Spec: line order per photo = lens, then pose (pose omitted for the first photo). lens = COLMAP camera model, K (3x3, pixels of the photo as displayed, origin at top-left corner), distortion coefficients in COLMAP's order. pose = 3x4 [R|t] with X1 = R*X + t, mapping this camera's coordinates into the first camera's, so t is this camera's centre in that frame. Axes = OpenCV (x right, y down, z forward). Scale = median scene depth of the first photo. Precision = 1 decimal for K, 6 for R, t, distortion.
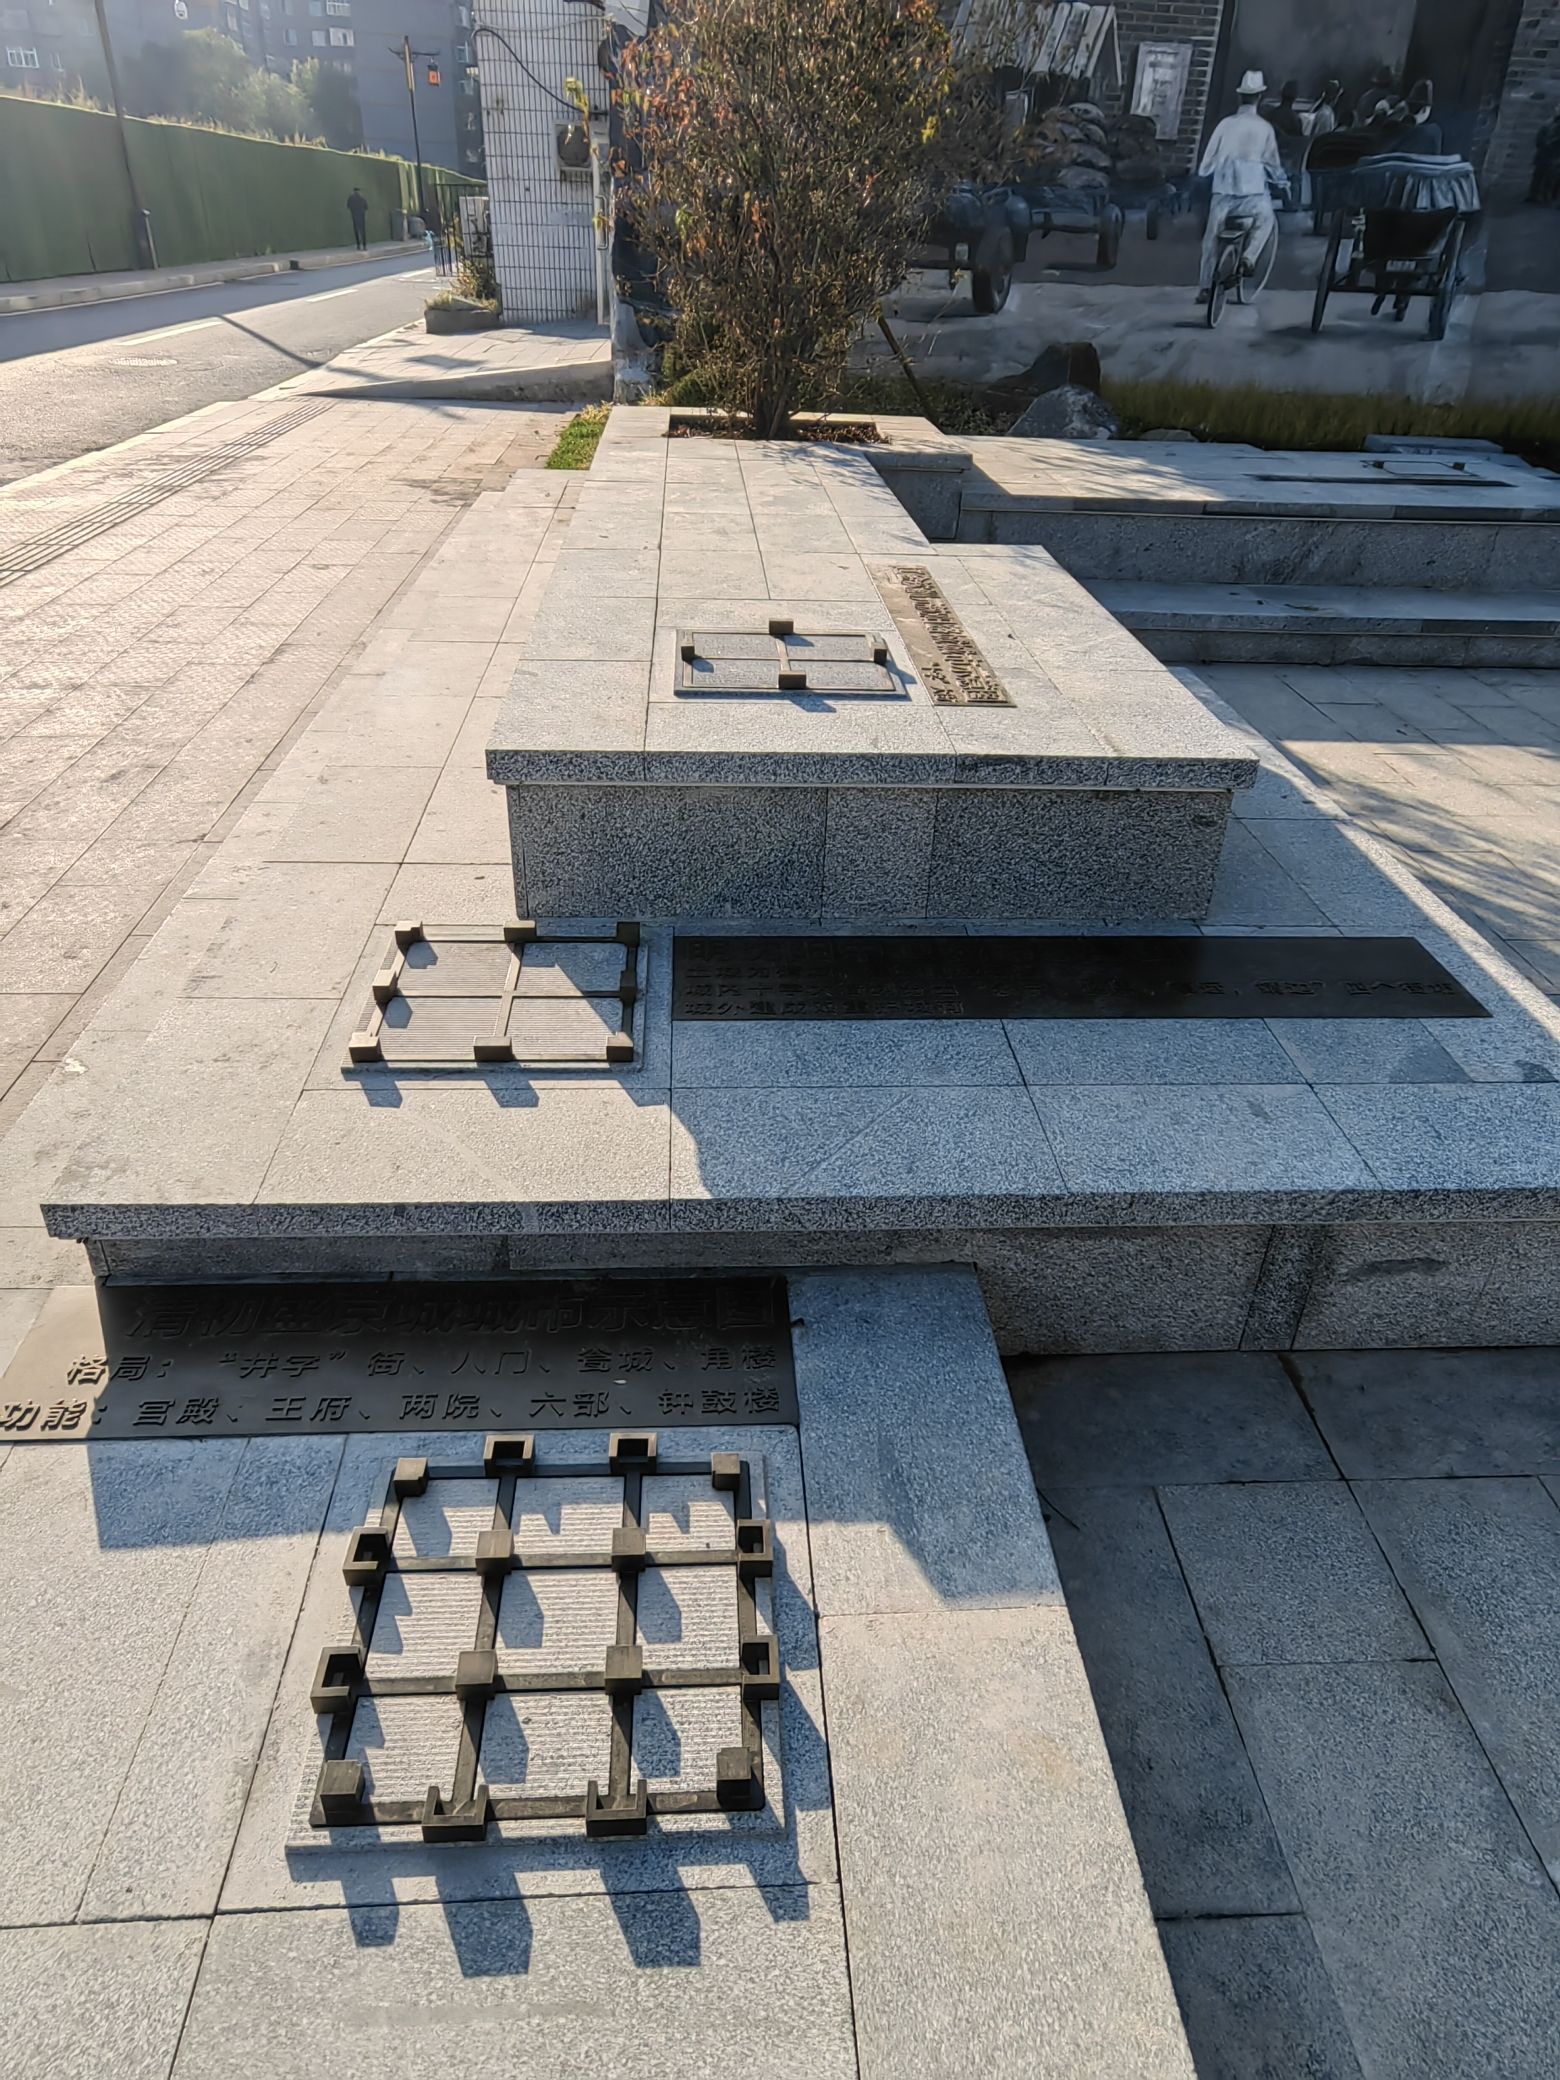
lens RADIAL K [[1336.7, 0, 787.4], [0, 1336.7, 1044.7], [0, 0, 1]] dist [0.009681, 0.000728]
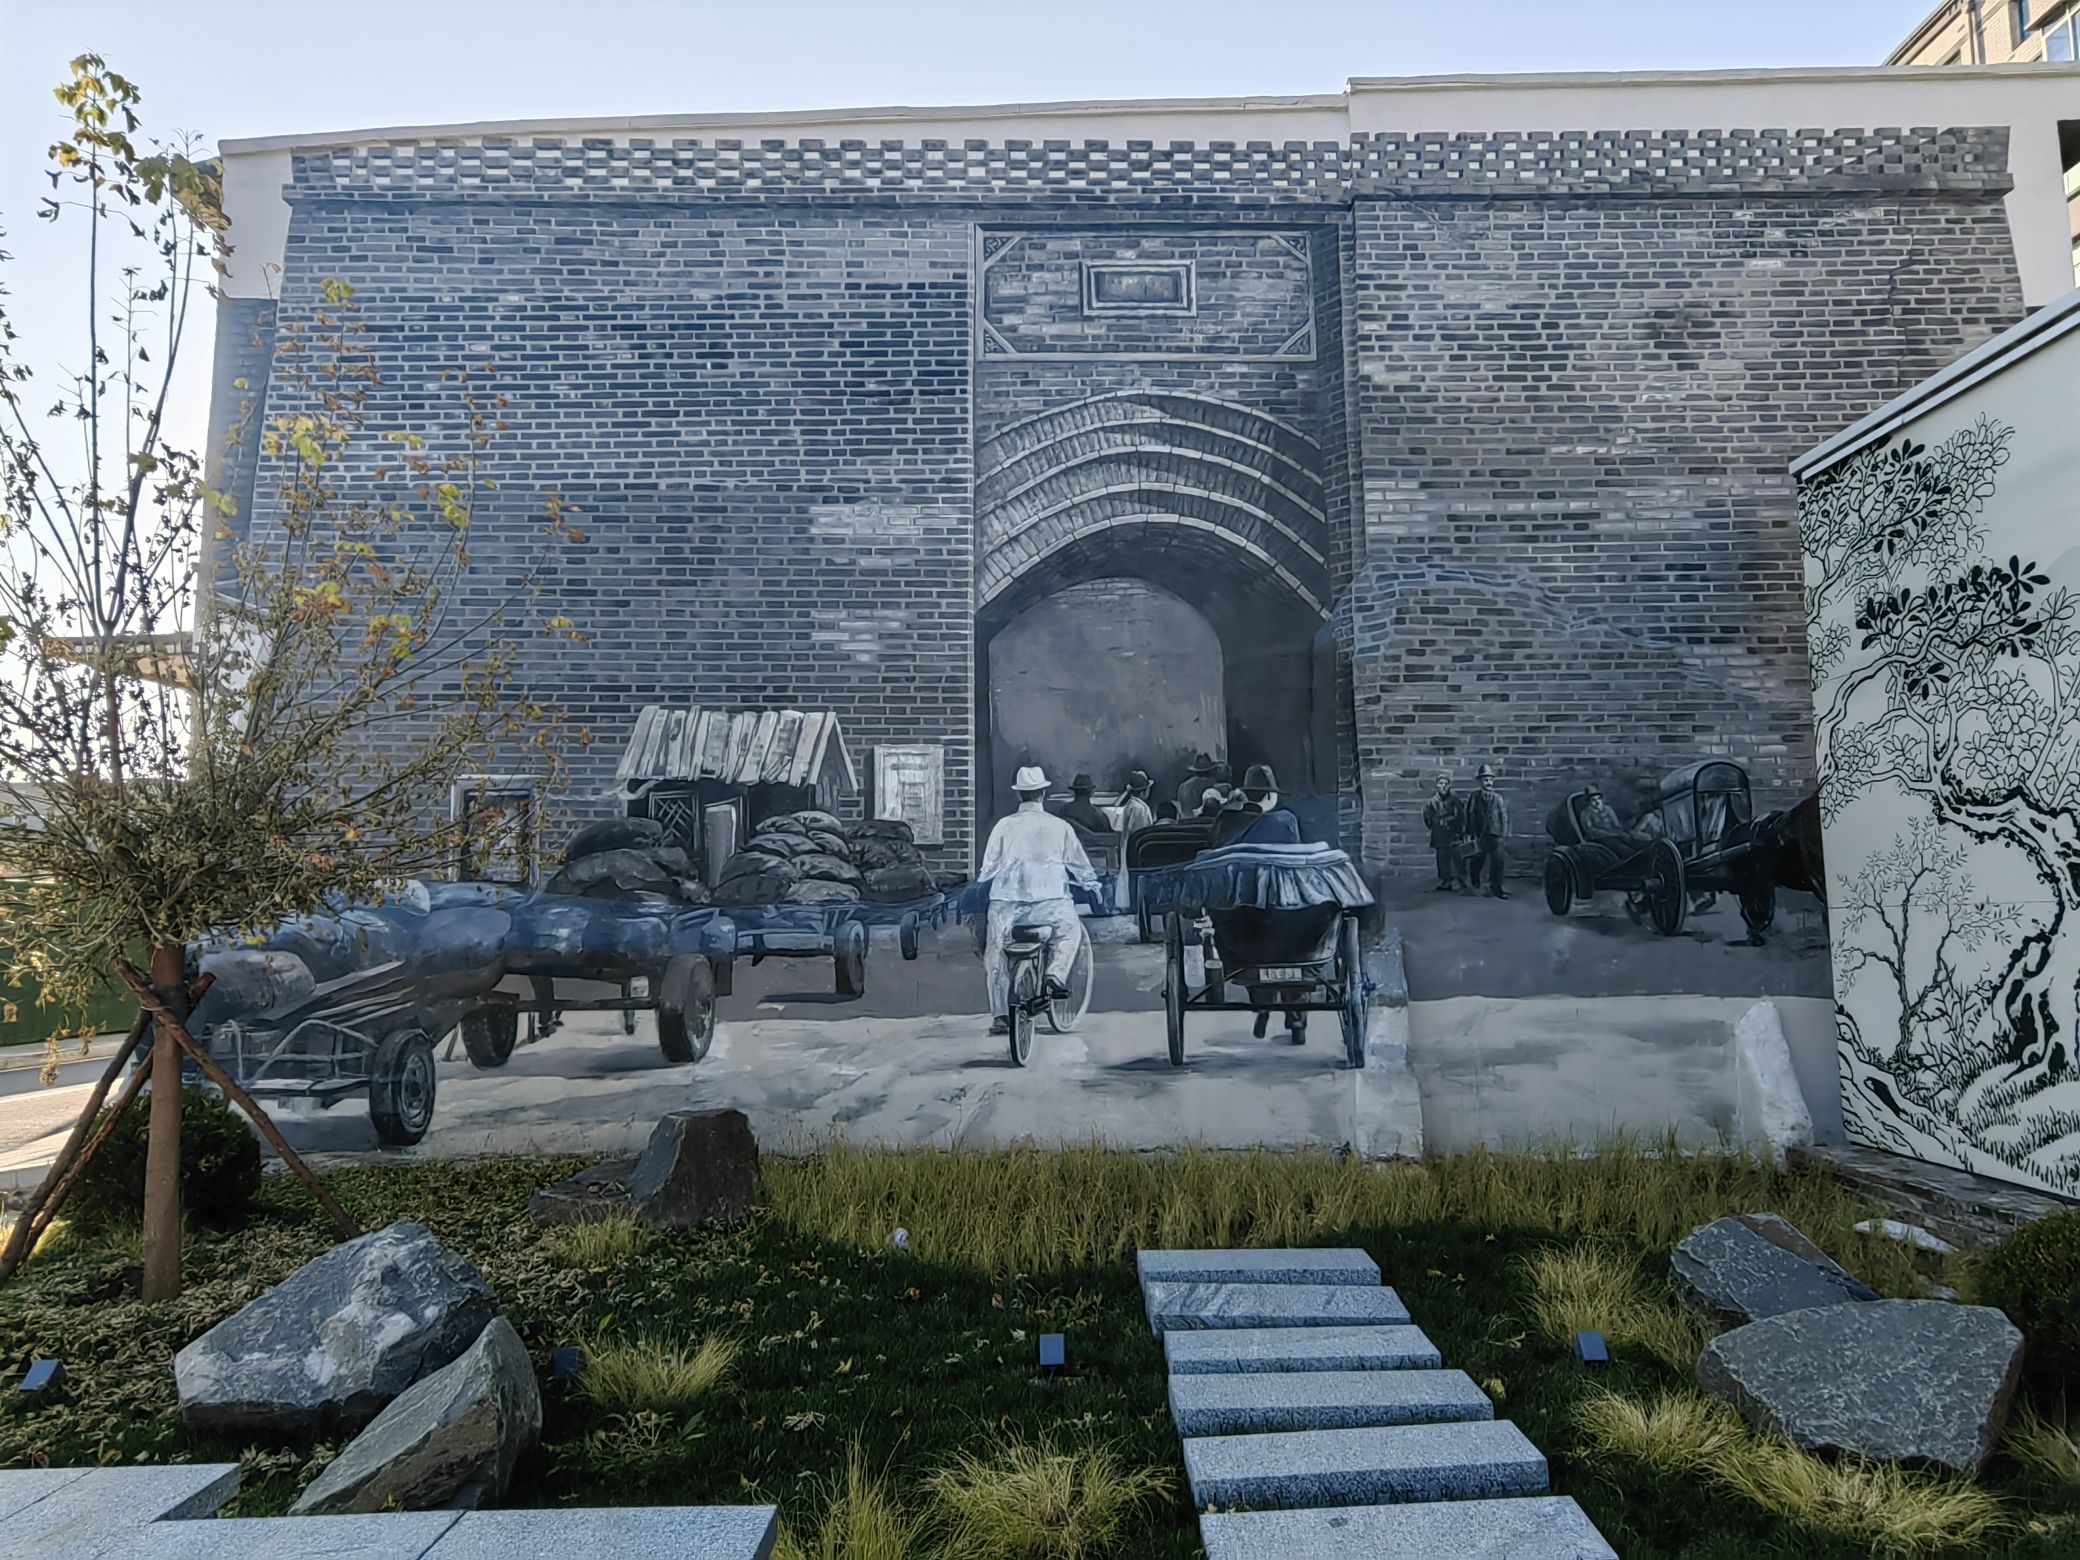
lens RADIAL K [[1336.7, 0, 1034.4], [0, 1336.7, 785.9], [0, 0, 1]] dist [0.009681, 0.000728]
pose [[0.997564, -0.055298, -0.042517, 0.371564], [0.017253, 0.786195, -0.617738, -0.233863], [0.067586, 0.615500, 0.785234, 0.392729]]
